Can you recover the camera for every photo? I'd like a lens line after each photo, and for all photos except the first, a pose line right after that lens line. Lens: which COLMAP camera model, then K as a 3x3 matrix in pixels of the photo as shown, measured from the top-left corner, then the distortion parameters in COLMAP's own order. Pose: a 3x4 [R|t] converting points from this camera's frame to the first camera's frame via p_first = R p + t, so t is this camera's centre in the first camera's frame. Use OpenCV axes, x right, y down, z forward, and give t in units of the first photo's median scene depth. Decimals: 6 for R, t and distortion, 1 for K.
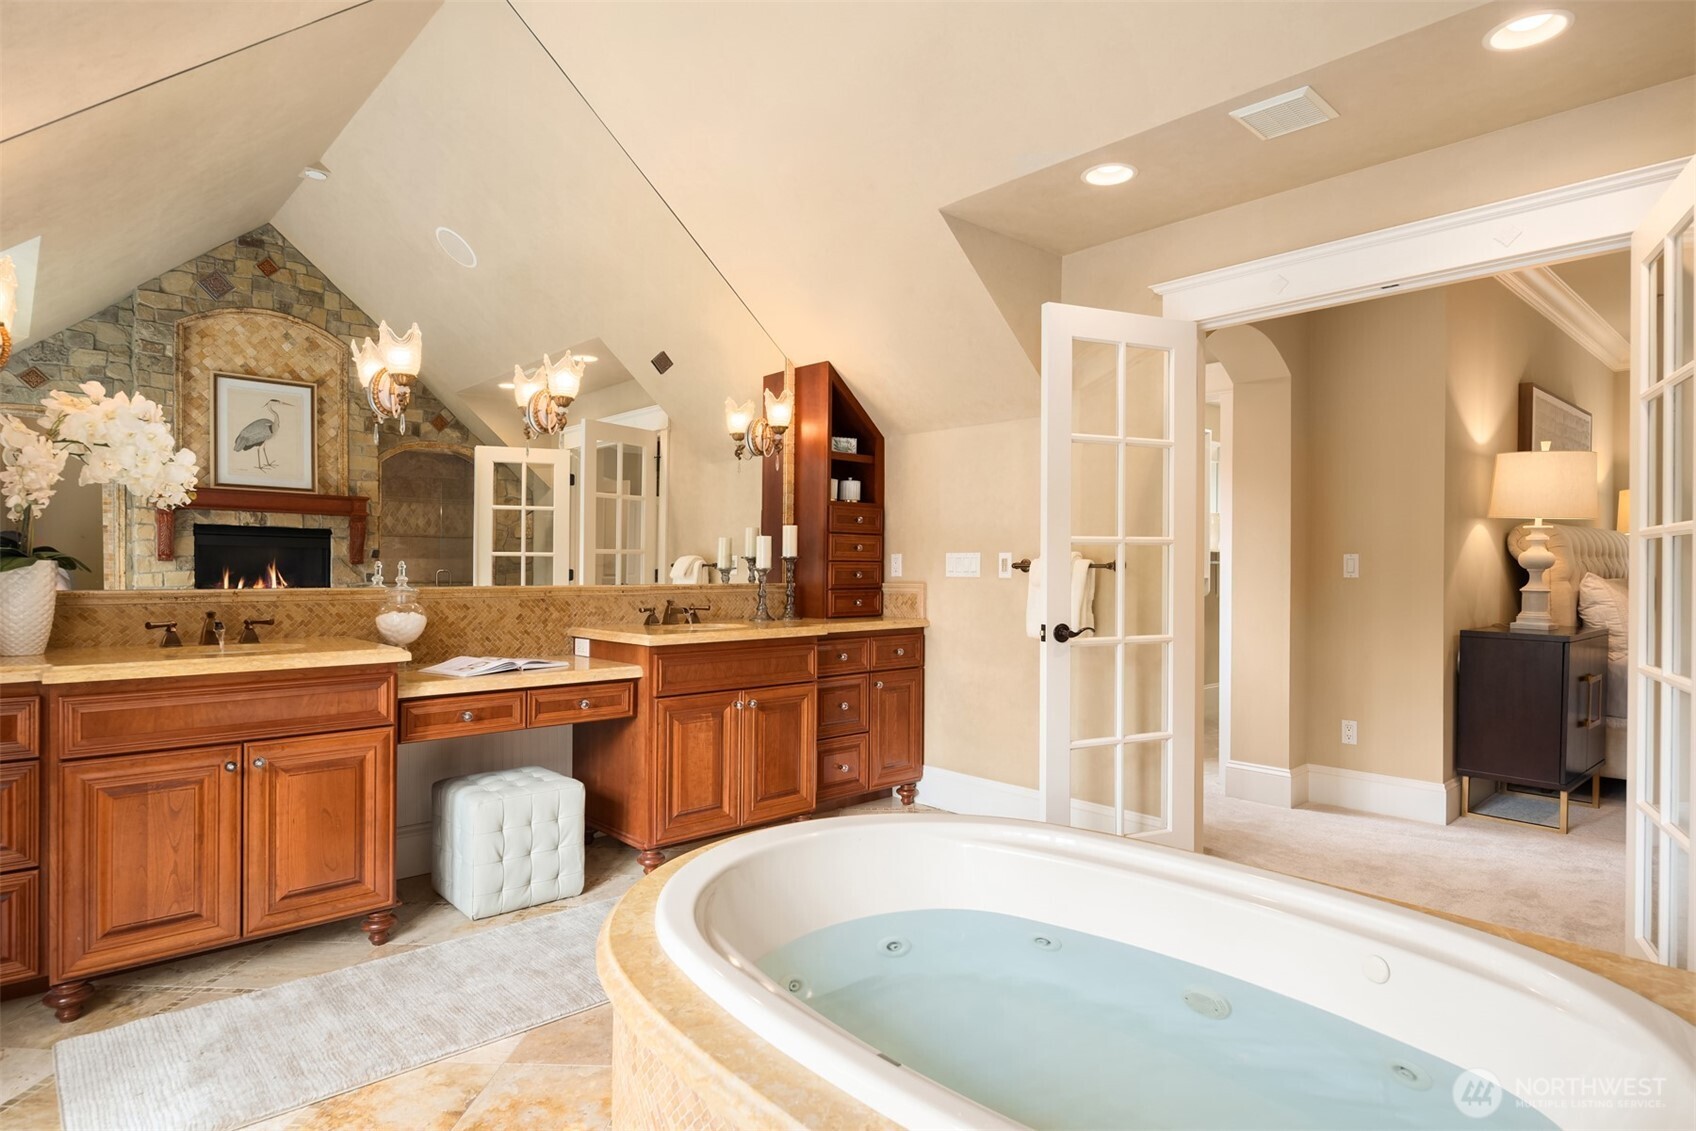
lens RADIAL K [[952.9, 0, 848.0], [0, 952.9, 565.5], [0, 0, 1]] dist [-0.049635, 0.001272]
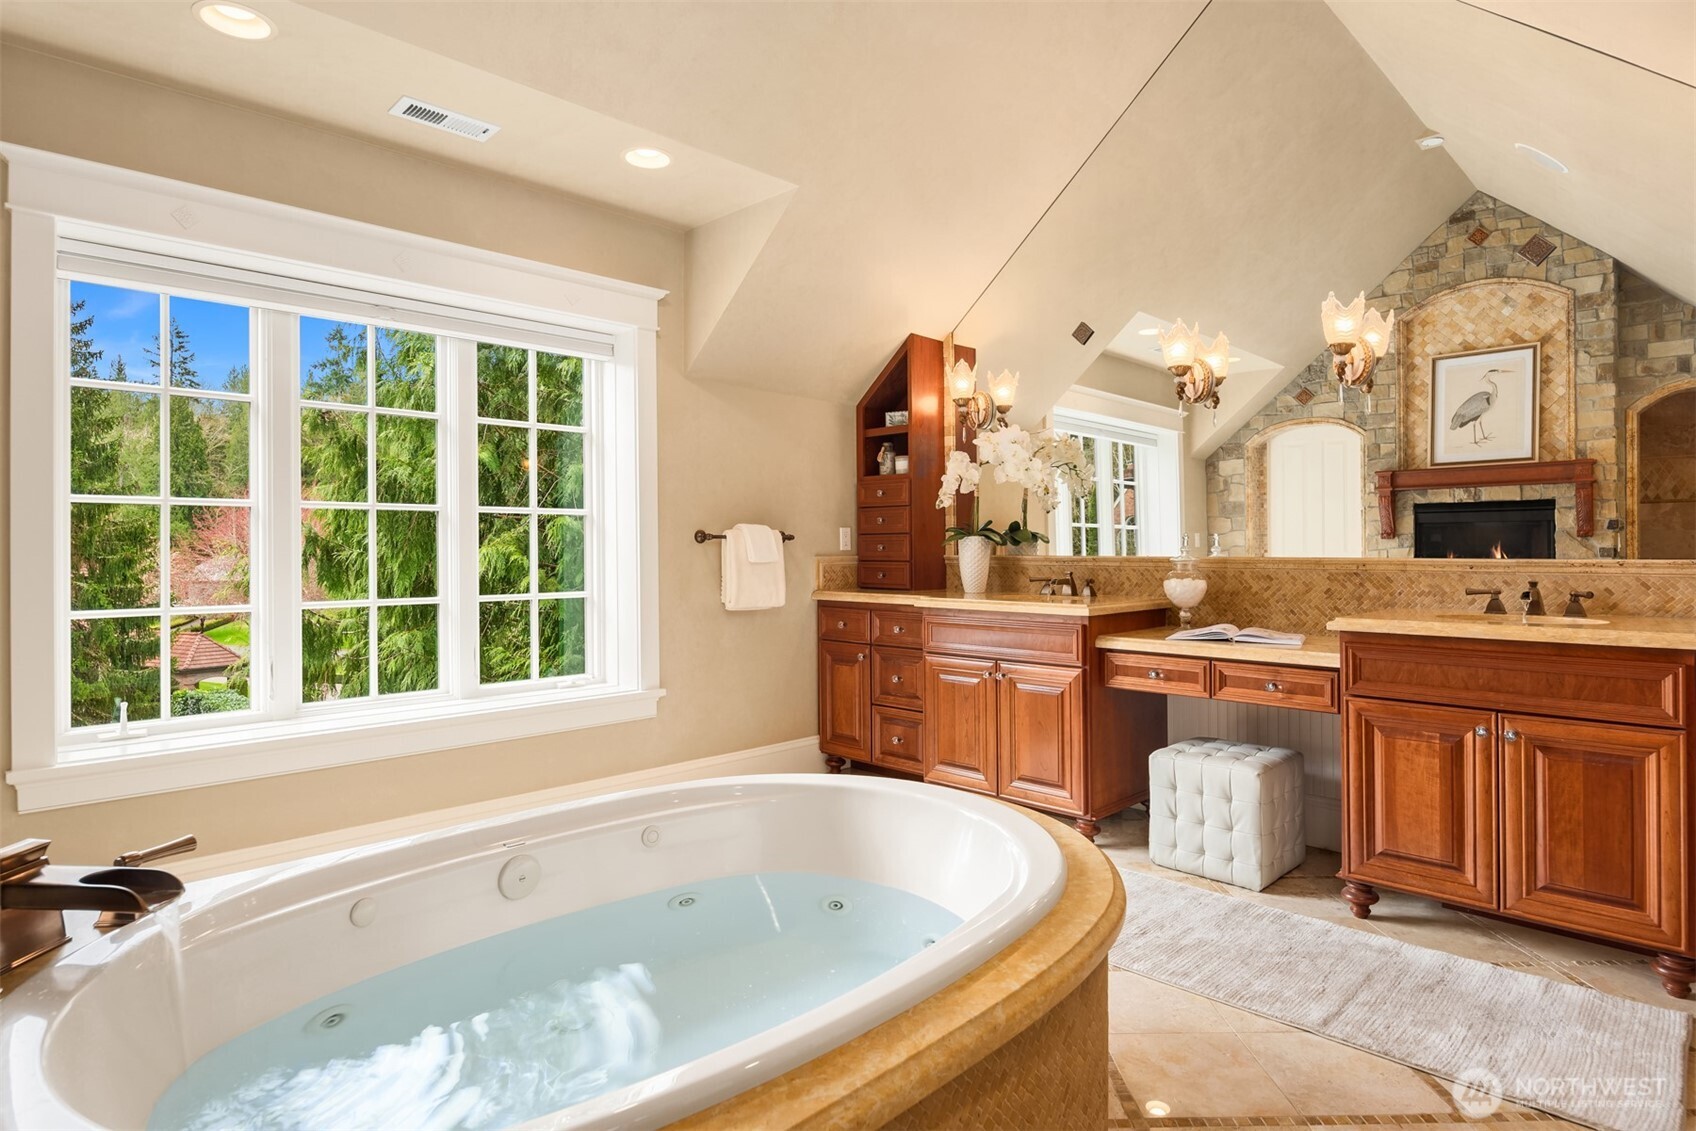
lens RADIAL K [[864.7, 0, 851.3], [0, 864.7, 593.8], [0, 0, 1]] dist [-0.001932, -0.001305]
pose [[0.026499, 0.043572, -0.998699, 0.284418], [0.011632, 0.998969, 0.043892, 0.008872], [0.999581, -0.012780, 0.025965, 0.309490]]
